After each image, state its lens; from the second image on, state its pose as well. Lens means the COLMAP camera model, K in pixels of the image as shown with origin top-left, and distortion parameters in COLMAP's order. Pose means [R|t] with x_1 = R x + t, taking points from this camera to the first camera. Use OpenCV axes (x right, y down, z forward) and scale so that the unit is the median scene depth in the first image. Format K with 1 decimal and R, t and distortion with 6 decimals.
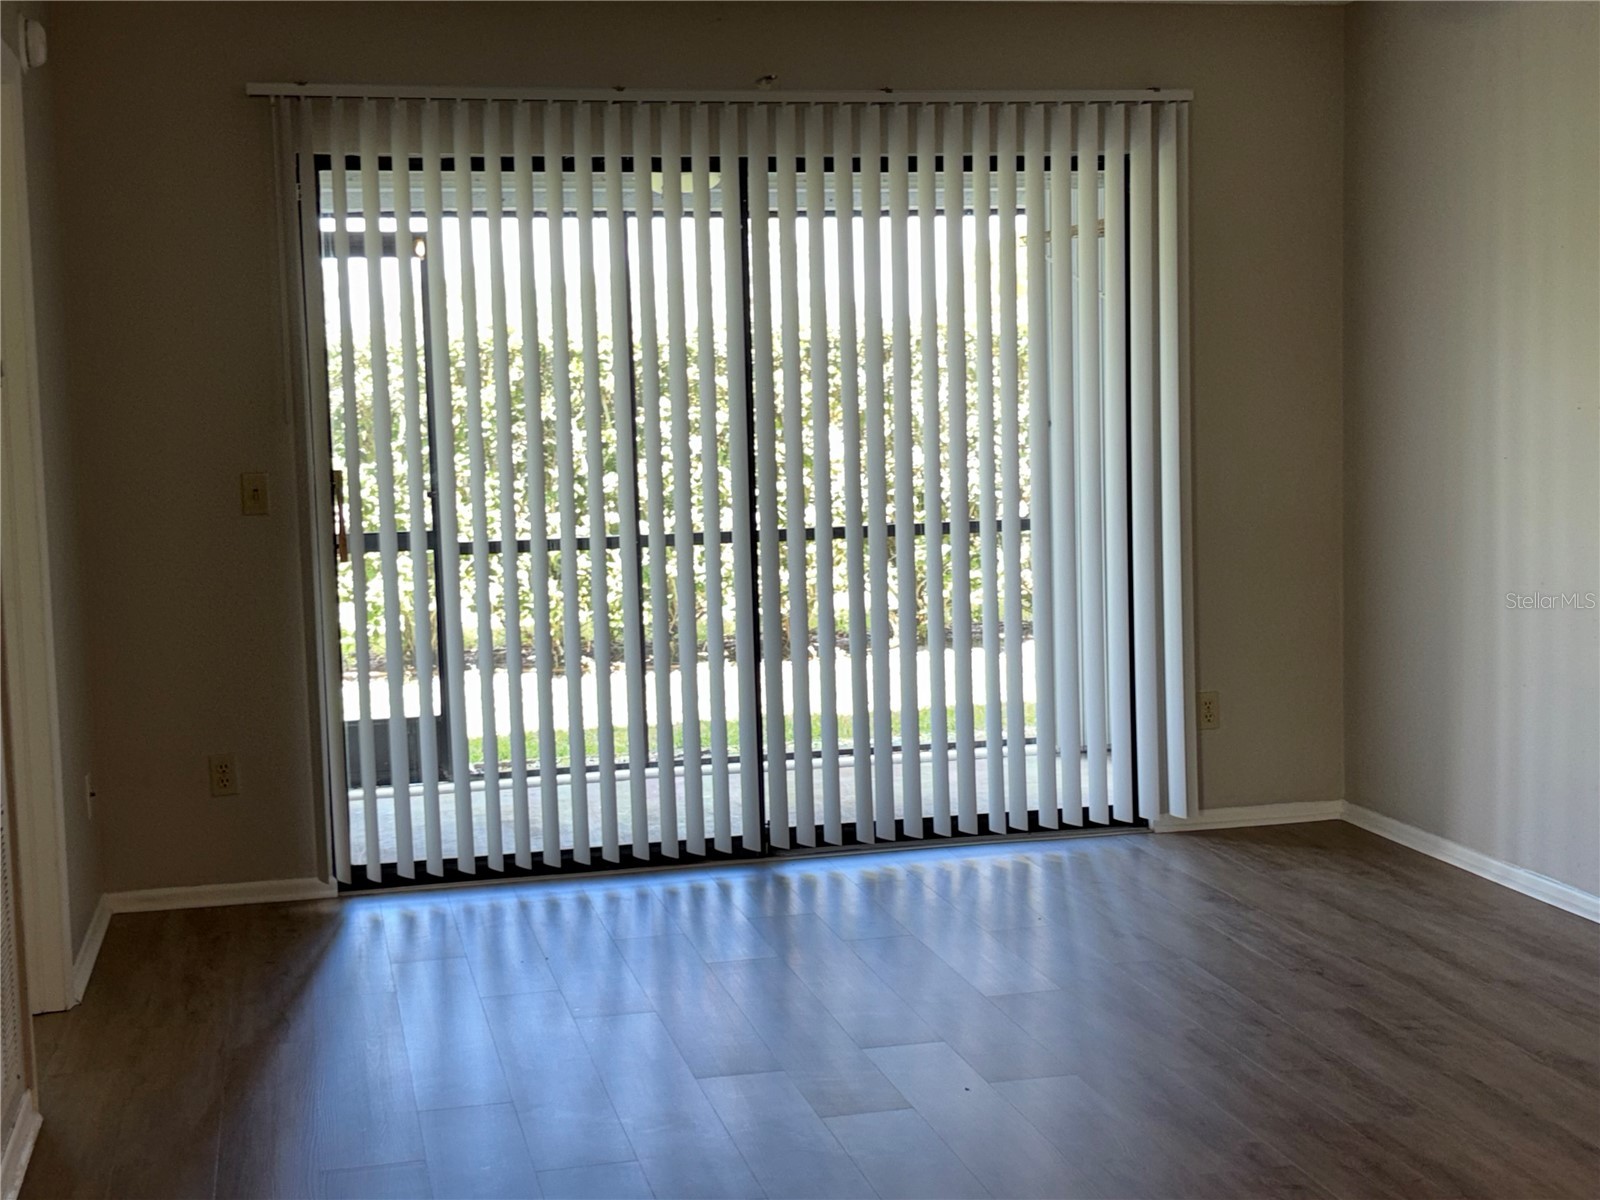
lens RADIAL K [[2278.1, 0, 861.9], [0, 2278.1, 600.0], [0, 0, 1]] dist [0.217710, 0.001688]
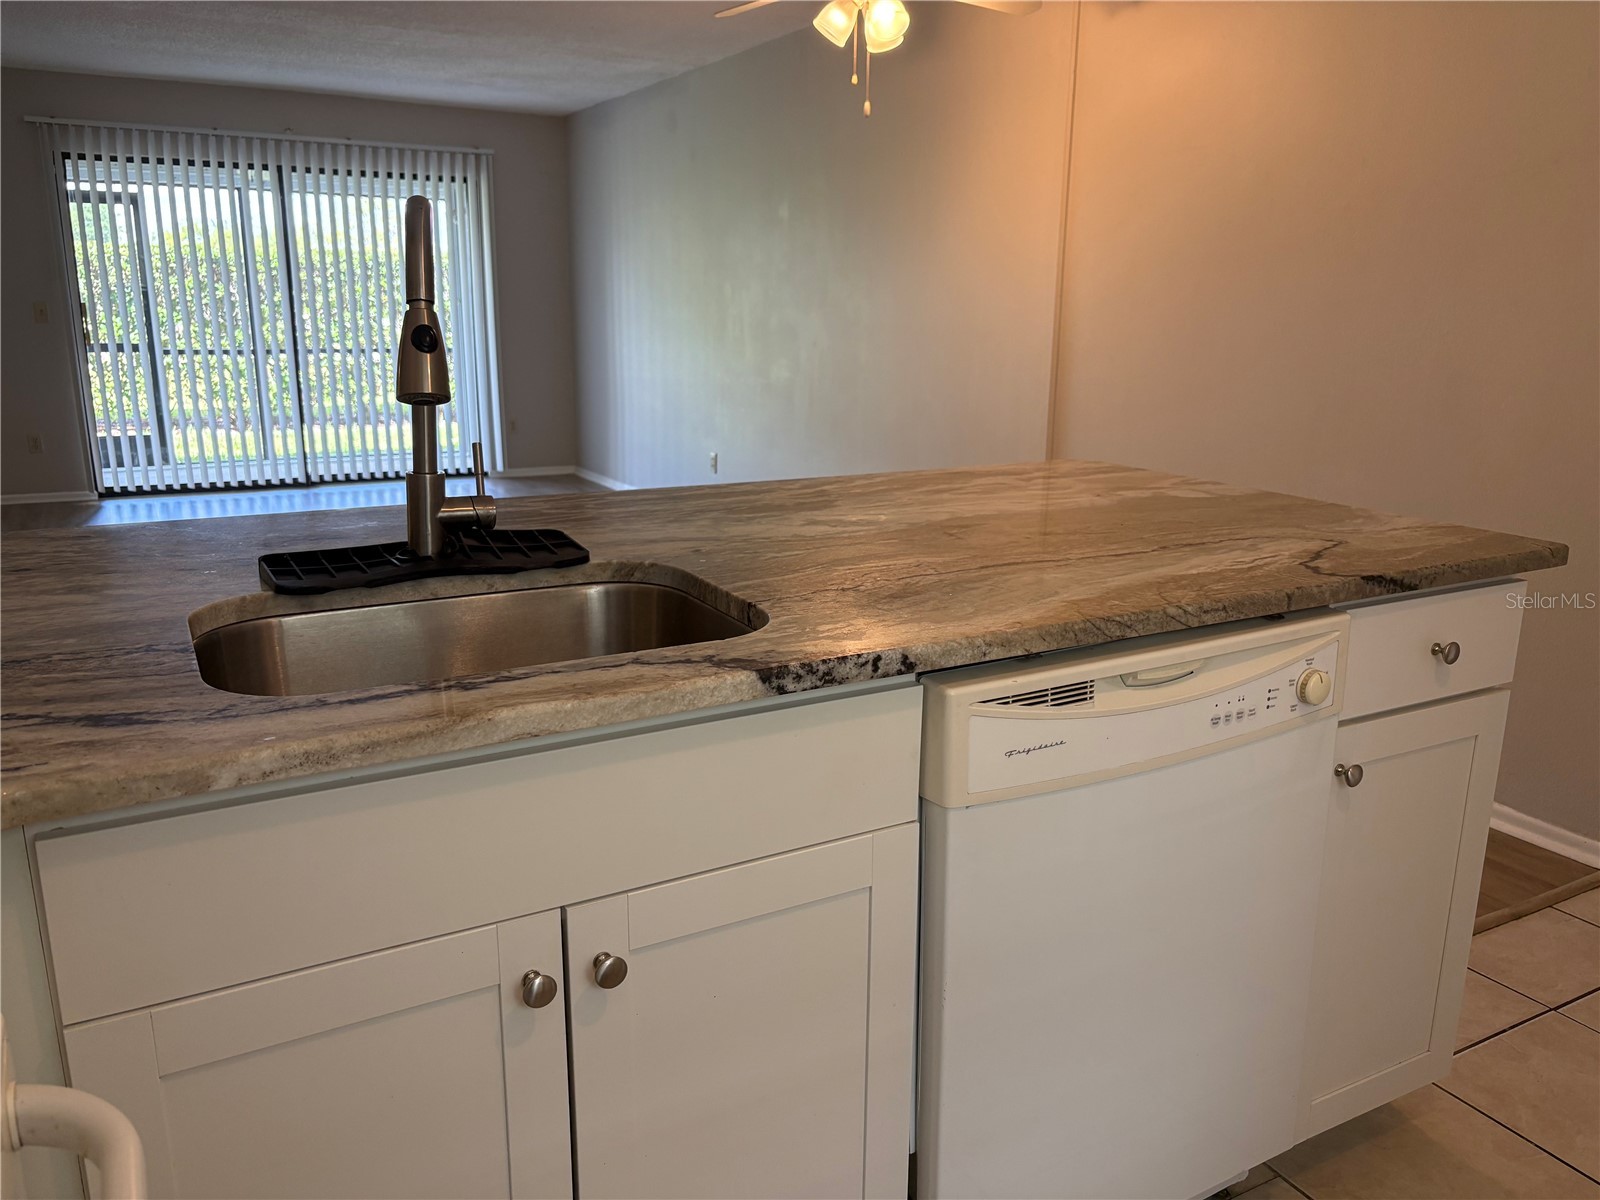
lens RADIAL K [[1225.8, 0, 802.0], [0, 1225.8, 601.8], [0, 0, 1]] dist [0.023097, -0.001728]
pose [[0.964485, -0.026000, 0.262856, 0.105834], [-0.011420, 0.990109, 0.139838, 0.049326], [-0.263892, -0.137873, 0.954648, -0.312322]]
